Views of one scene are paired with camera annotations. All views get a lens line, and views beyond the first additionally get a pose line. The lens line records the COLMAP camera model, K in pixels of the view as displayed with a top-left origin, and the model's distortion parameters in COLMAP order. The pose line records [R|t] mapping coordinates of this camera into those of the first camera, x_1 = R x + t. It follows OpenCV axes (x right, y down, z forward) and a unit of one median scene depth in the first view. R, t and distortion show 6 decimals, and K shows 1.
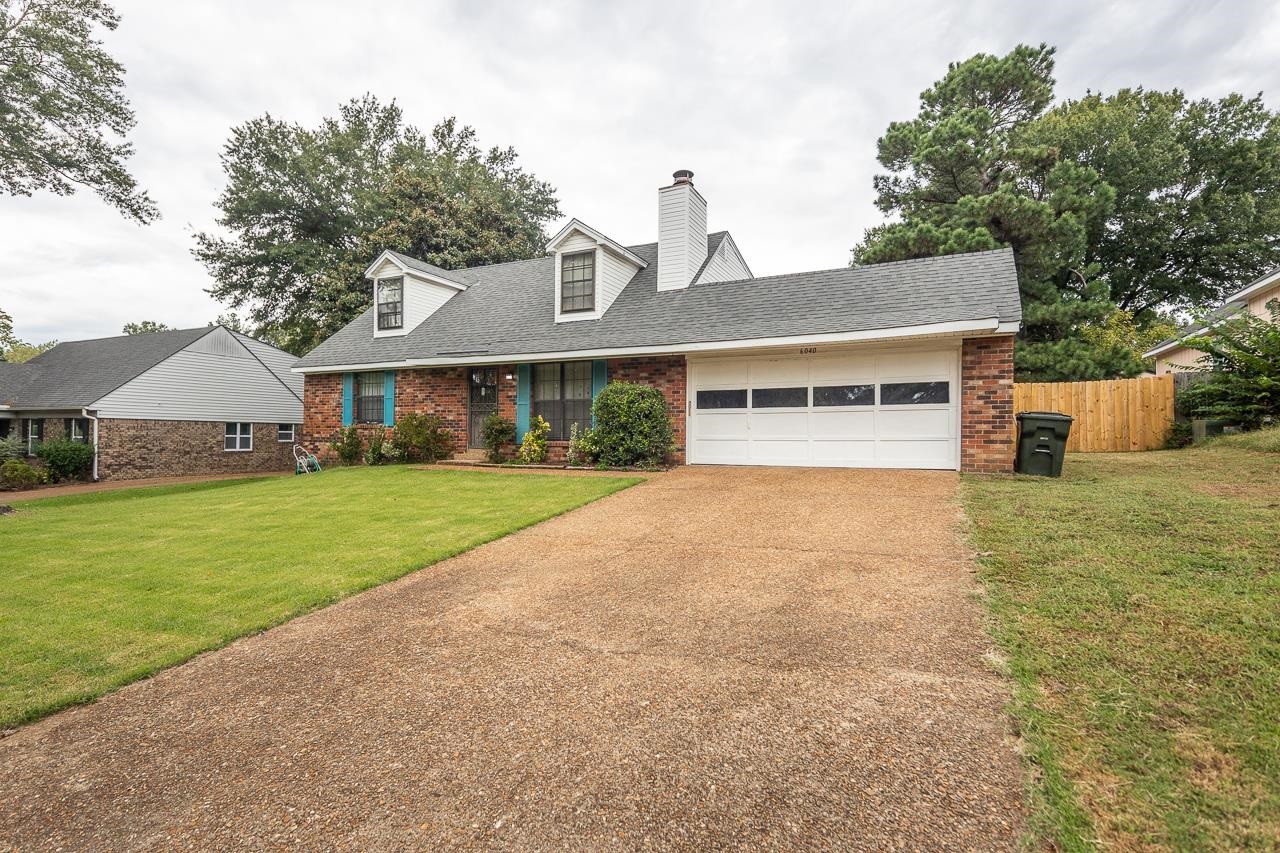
lens RADIAL K [[620.7, 0, 647.1], [0, 620.7, 434.3], [0, 0, 1]] dist [0.020449, -0.008483]
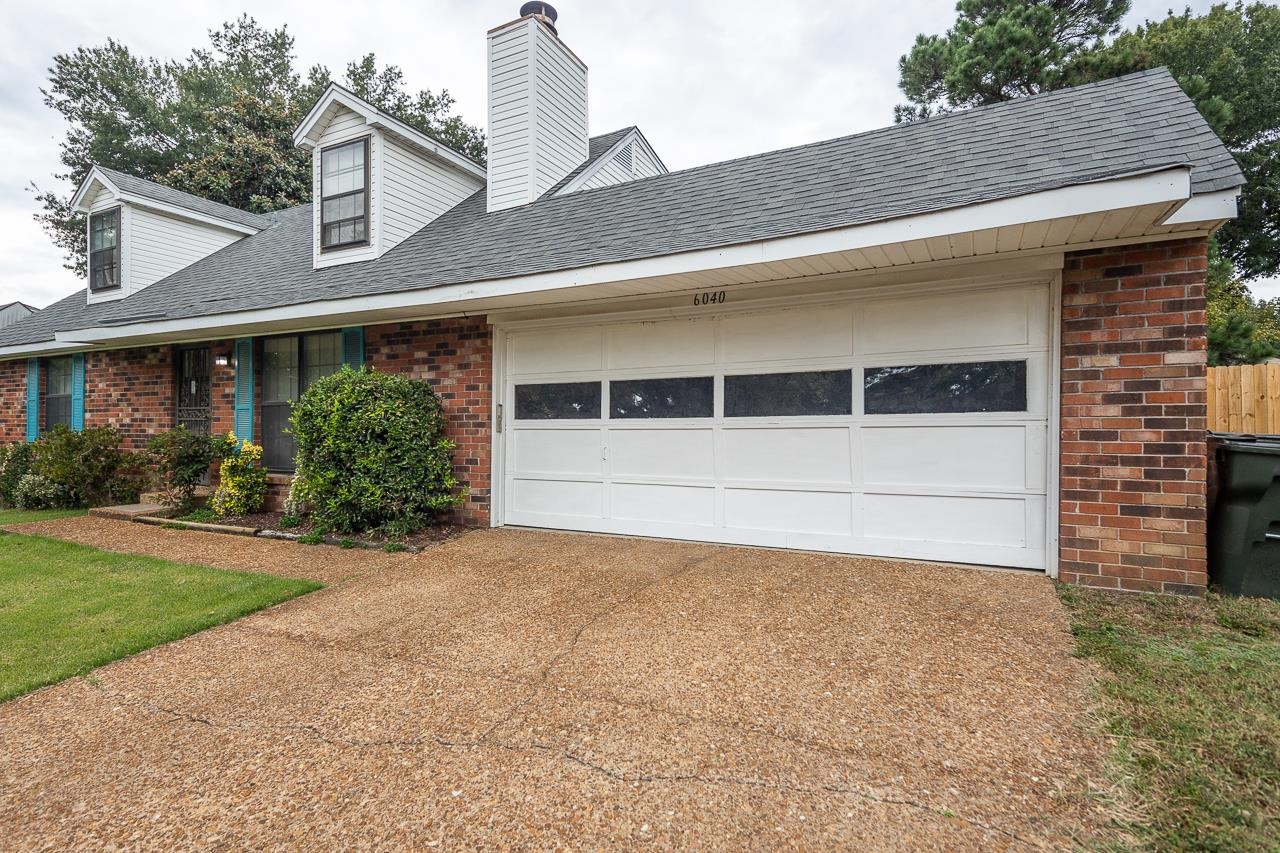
lens RADIAL K [[620.7, 0, 630.4], [0, 620.7, 430.9], [0, 0, 1]] dist [0.020449, -0.008483]
pose [[0.997749, -0.000222, -0.067060, 0.205701], [0.000553, 0.999988, 0.004914, -0.032655], [0.067058, -0.004941, 0.997737, 0.469978]]
